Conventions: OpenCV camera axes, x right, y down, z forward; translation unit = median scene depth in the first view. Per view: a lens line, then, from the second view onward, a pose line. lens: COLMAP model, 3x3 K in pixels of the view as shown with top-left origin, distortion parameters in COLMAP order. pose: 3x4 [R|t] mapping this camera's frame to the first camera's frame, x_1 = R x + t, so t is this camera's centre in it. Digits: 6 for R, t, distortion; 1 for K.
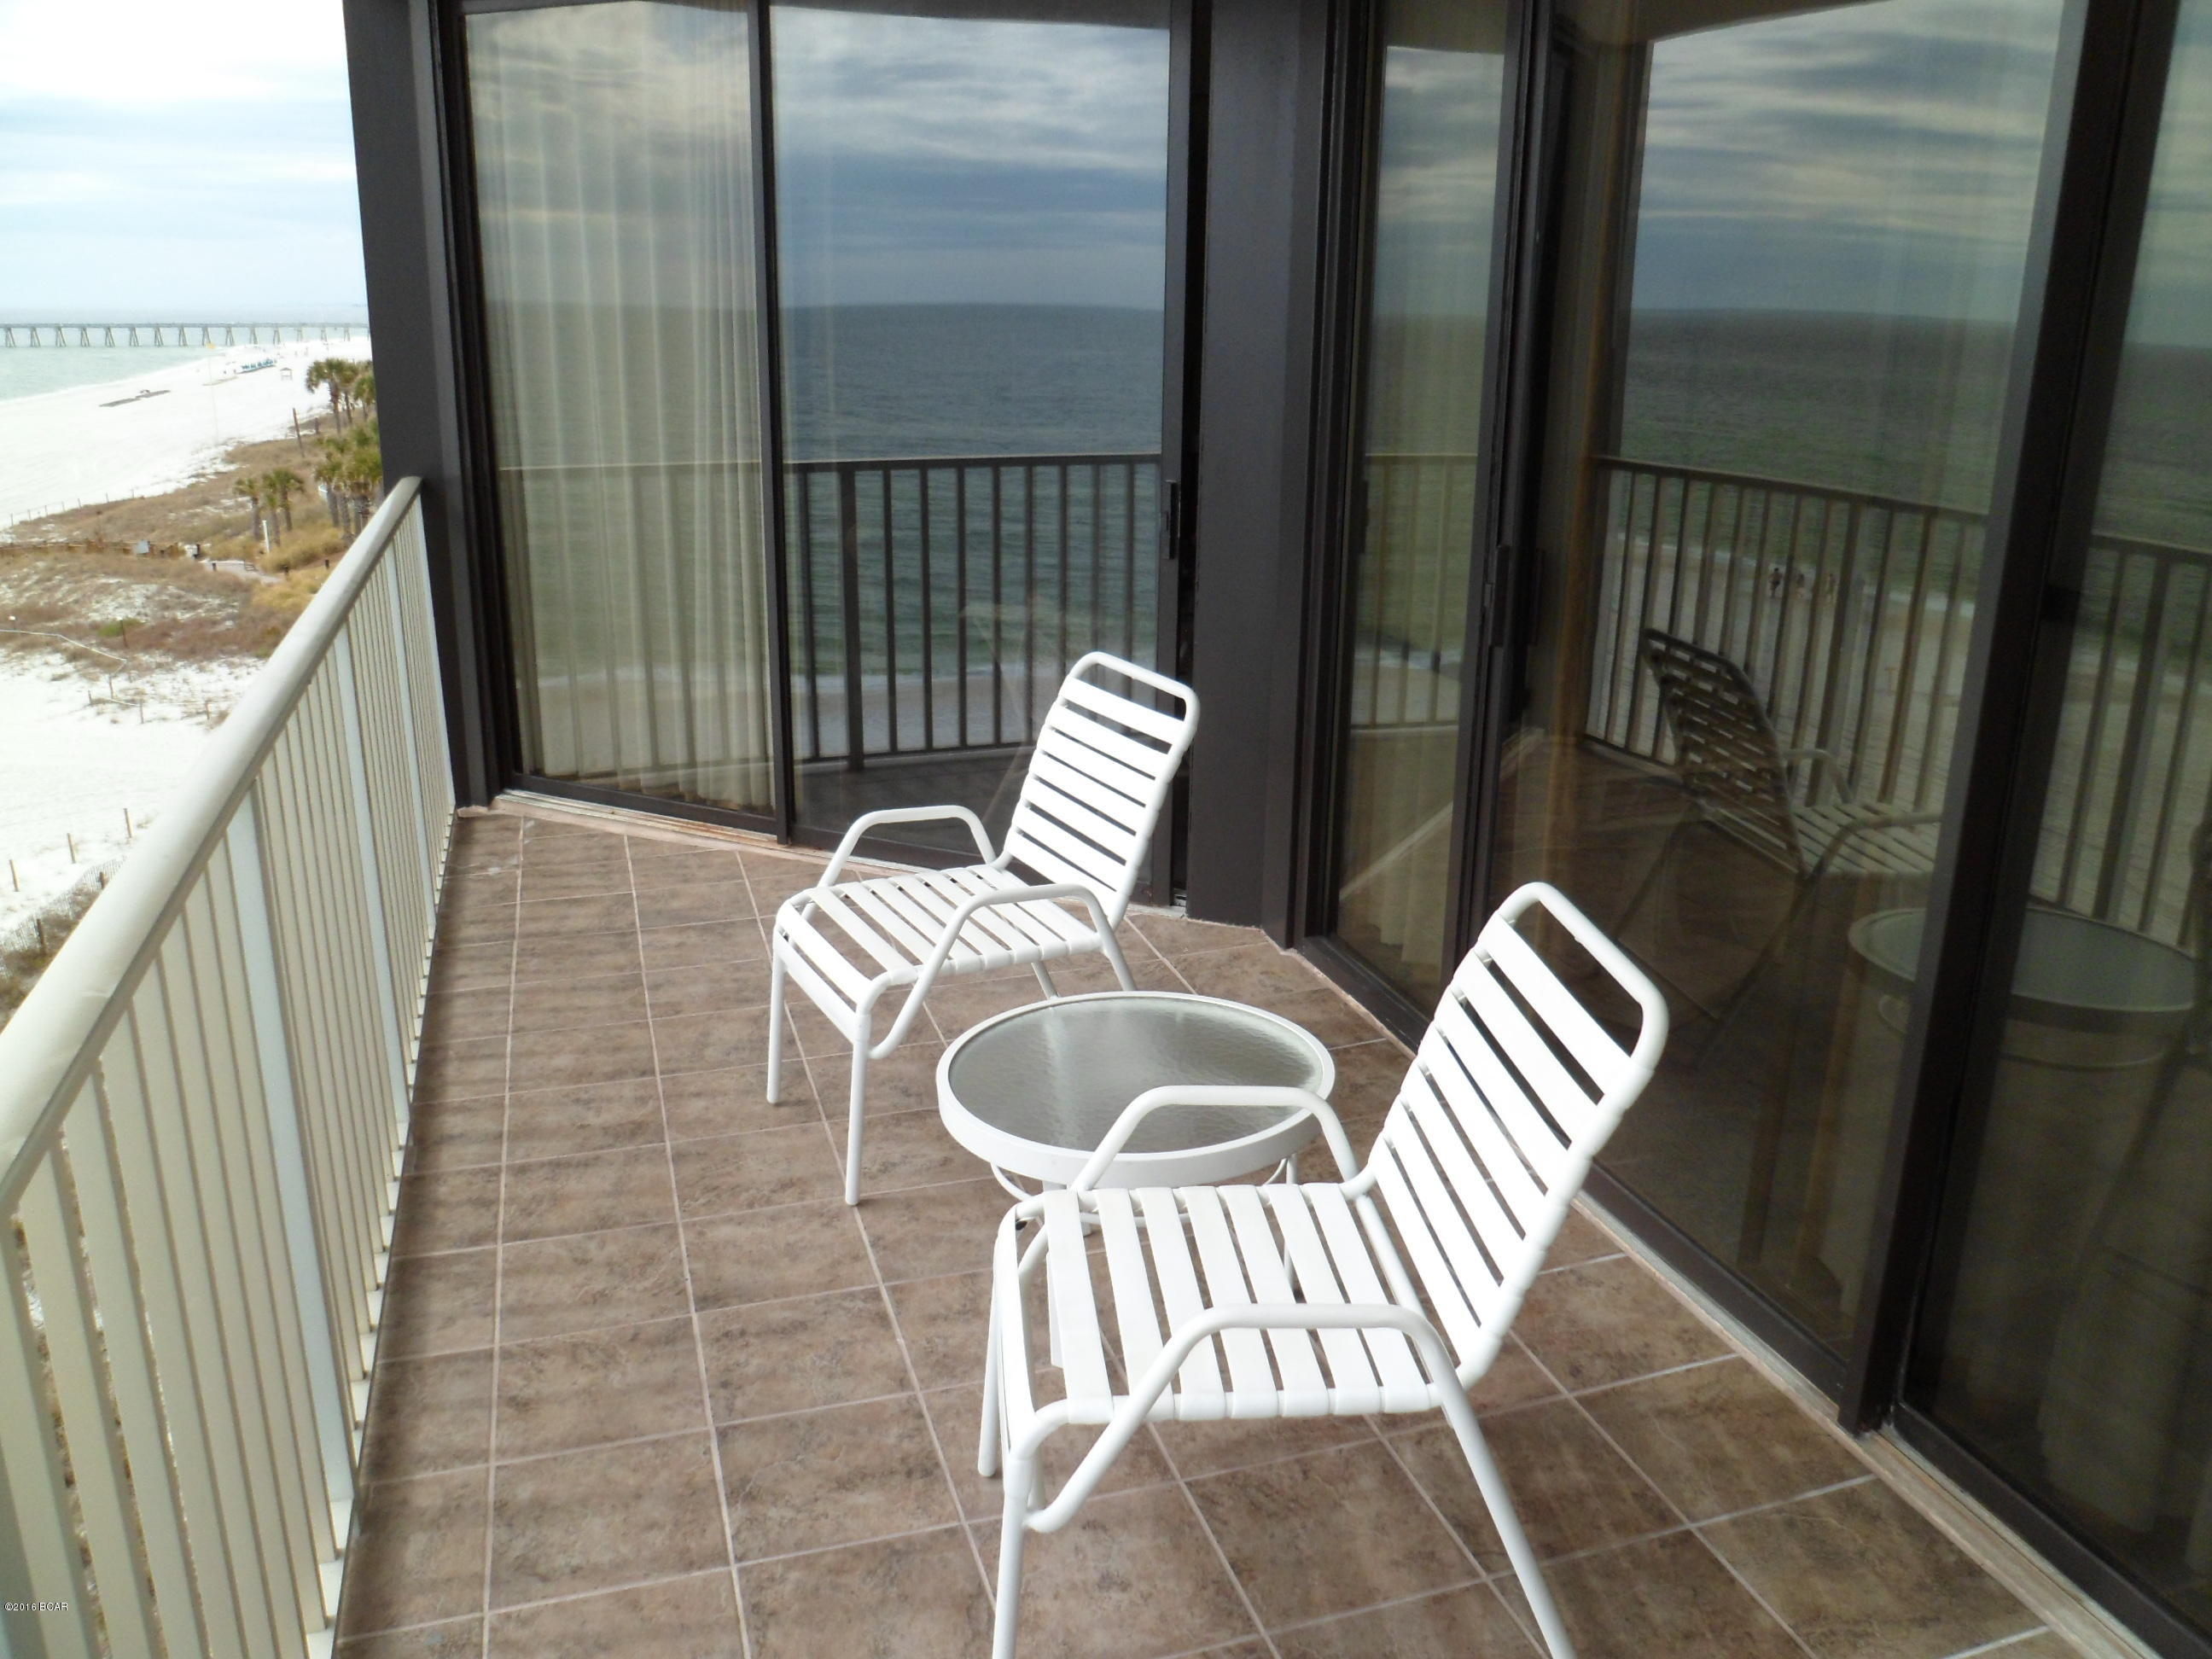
lens RADIAL K [[1745.2, 0, 1096.9], [0, 1745.2, 838.2], [0, 0, 1]] dist [-0.075355, 0.037561]
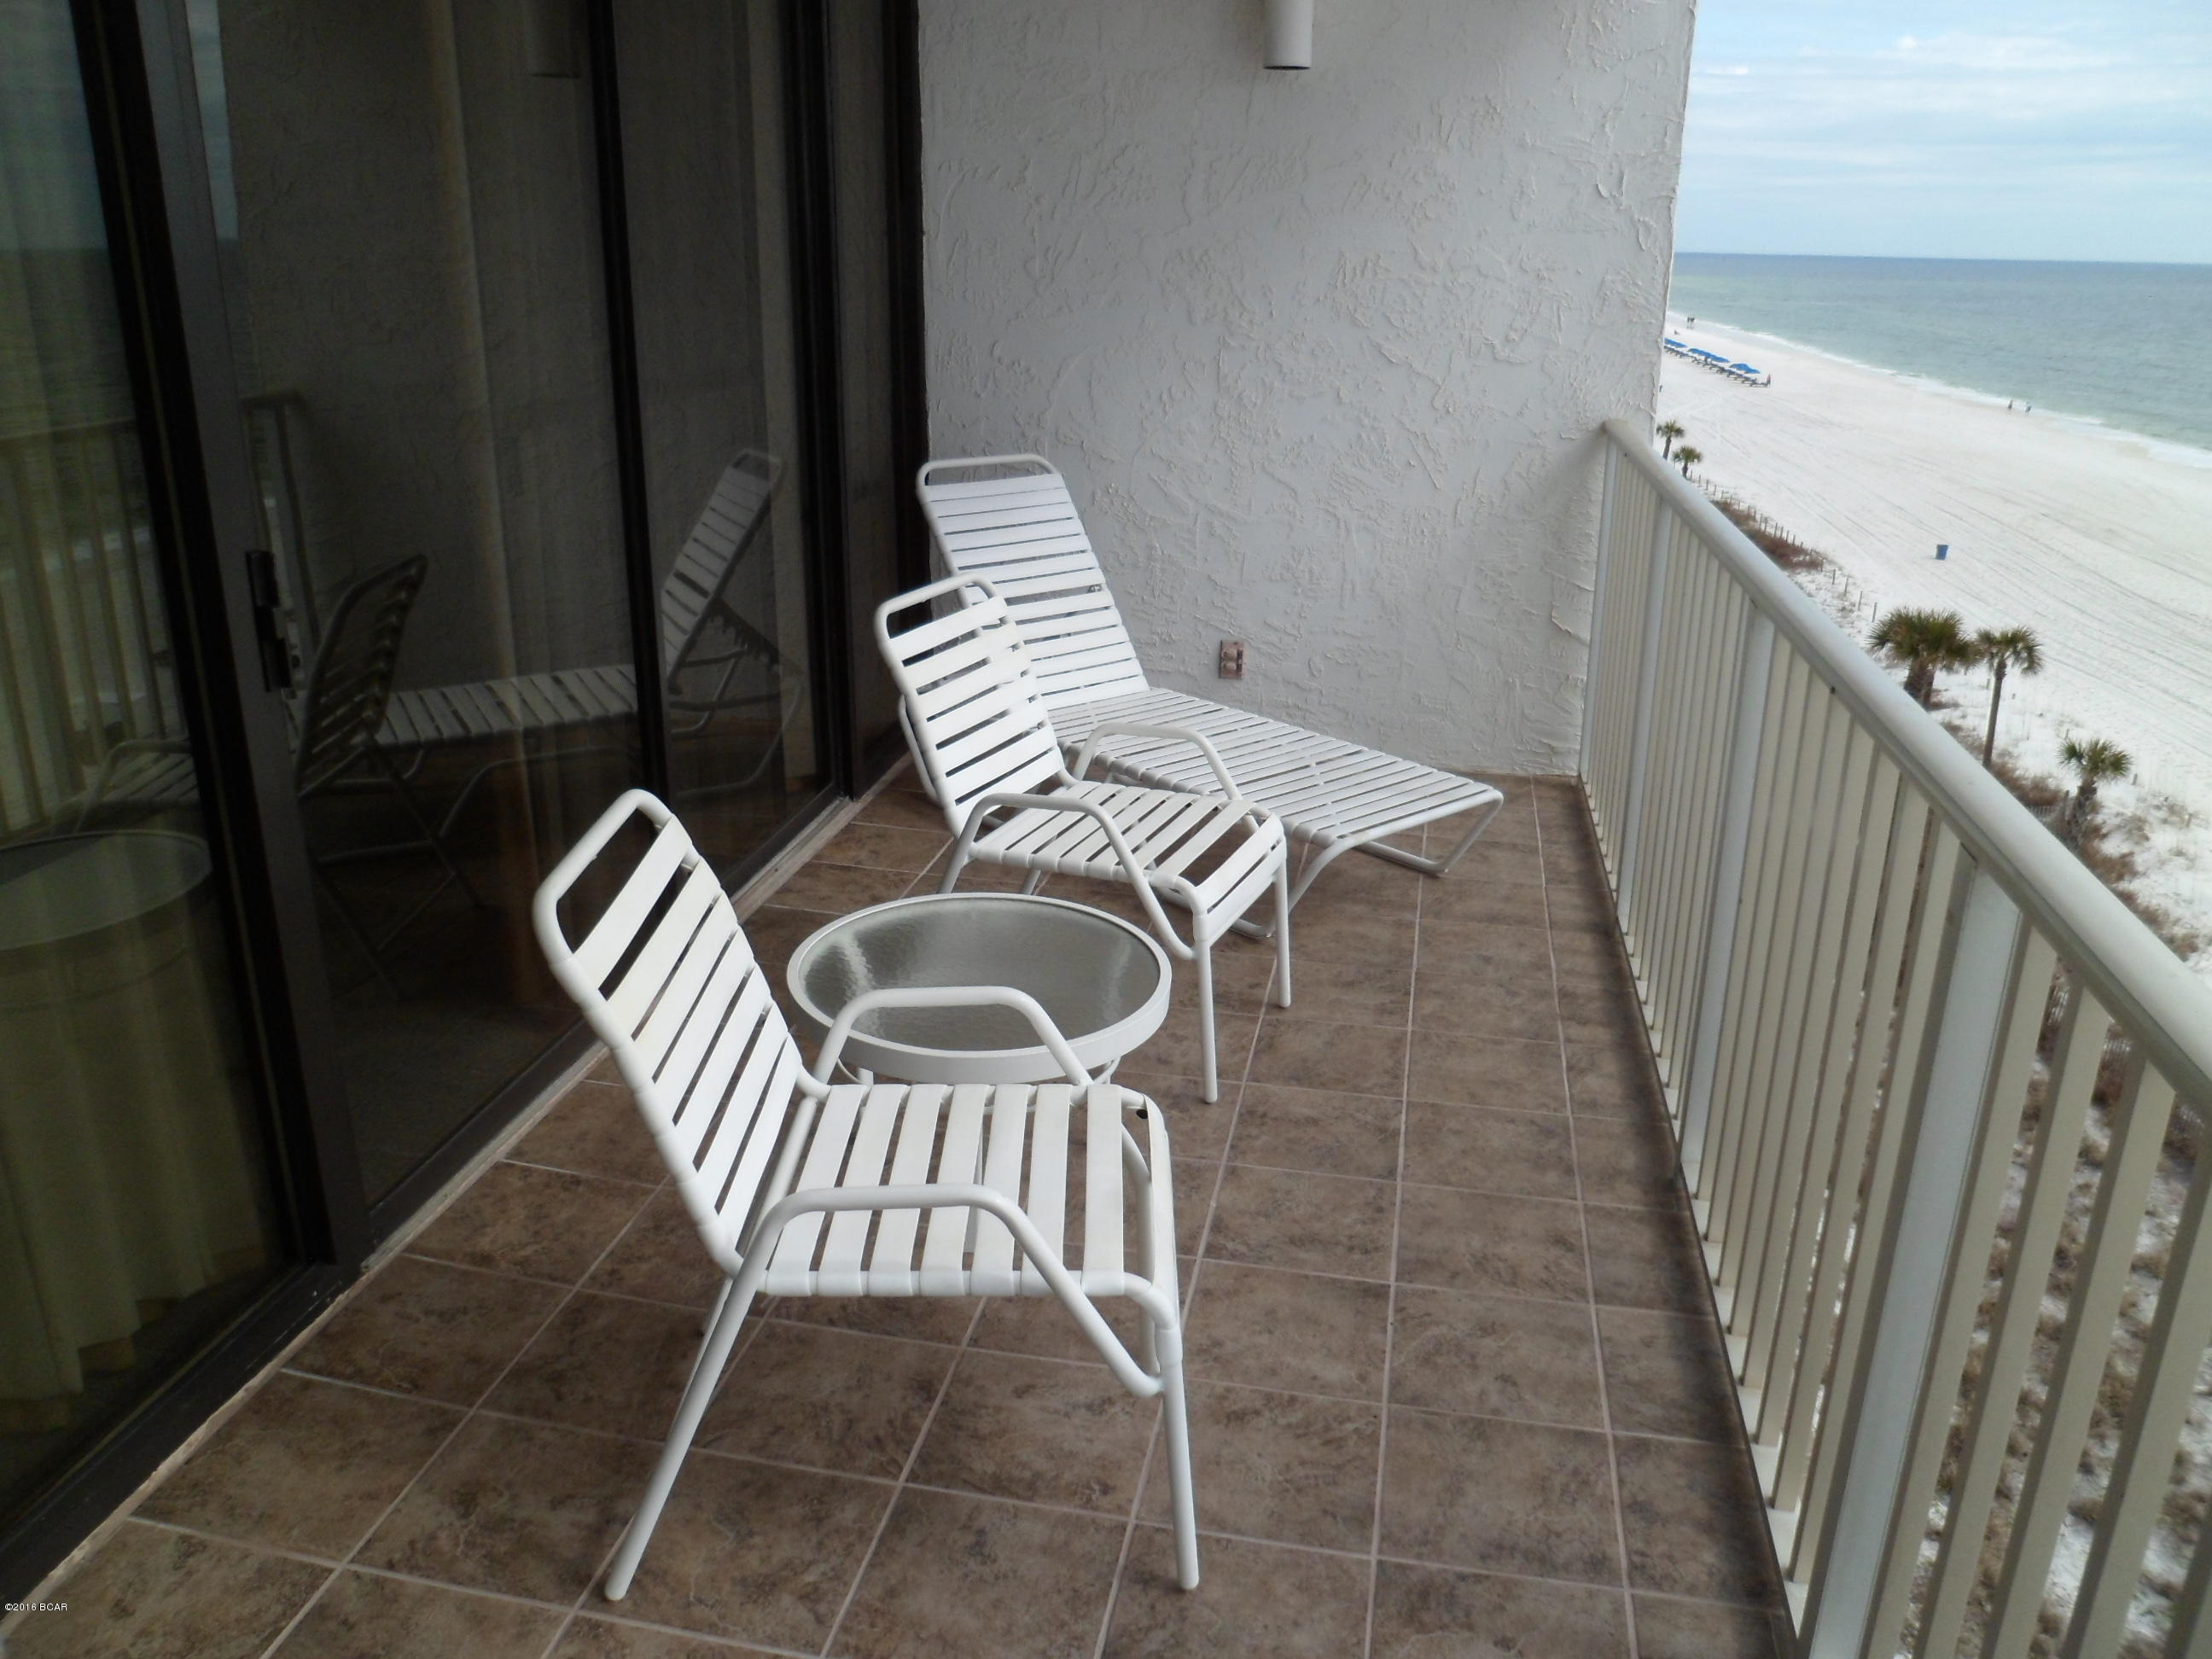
lens RADIAL K [[1745.2, 0, 1093.3], [0, 1745.2, 828.6], [0, 0, 1]] dist [-0.075355, 0.037561]
pose [[-0.881747, -0.156251, 0.445092, -0.488939], [0.131066, 0.825248, 0.549352, -0.501883], [-0.453148, 0.542726, -0.707181, 1.662450]]
